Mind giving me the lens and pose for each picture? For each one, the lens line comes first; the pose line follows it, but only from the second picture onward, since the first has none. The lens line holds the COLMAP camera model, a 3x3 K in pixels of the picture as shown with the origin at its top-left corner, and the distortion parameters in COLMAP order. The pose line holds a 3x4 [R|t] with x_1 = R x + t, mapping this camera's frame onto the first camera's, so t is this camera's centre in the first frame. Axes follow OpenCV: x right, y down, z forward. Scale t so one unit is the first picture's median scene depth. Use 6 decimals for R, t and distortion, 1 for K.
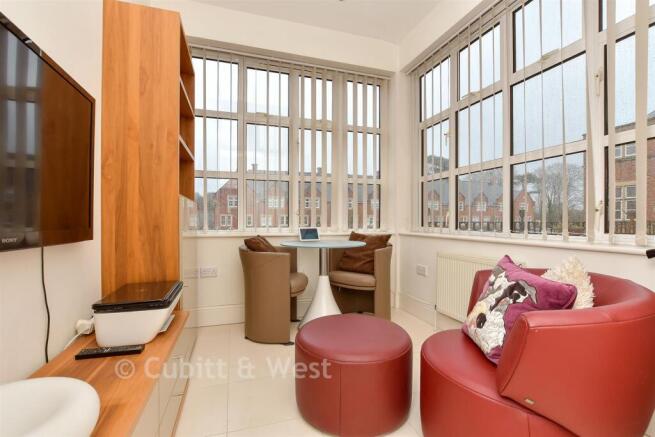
lens RADIAL K [[289.8, 0, 327.4], [0, 289.8, 219.8], [0, 0, 1]] dist [-0.015616, 0.000964]
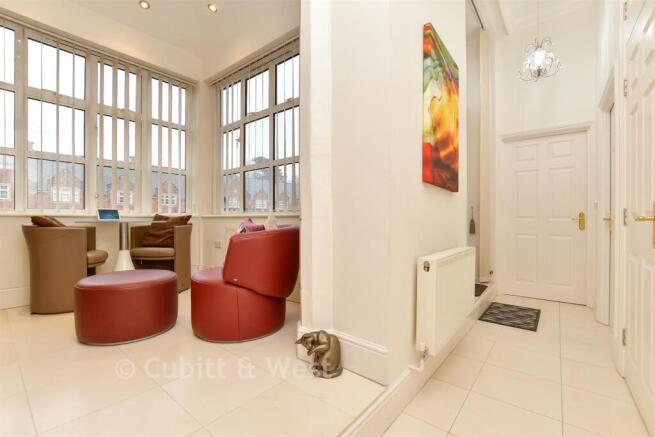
lens RADIAL K [[289.8, 0, 323.6], [0, 289.8, 219.0], [0, 0, 1]] dist [-0.015616, 0.000964]
pose [[0.845842, -0.002490, 0.533428, 0.039556], [-0.001878, 0.999969, 0.007646, 0.051494], [-0.533431, -0.007469, 0.845811, -0.305771]]
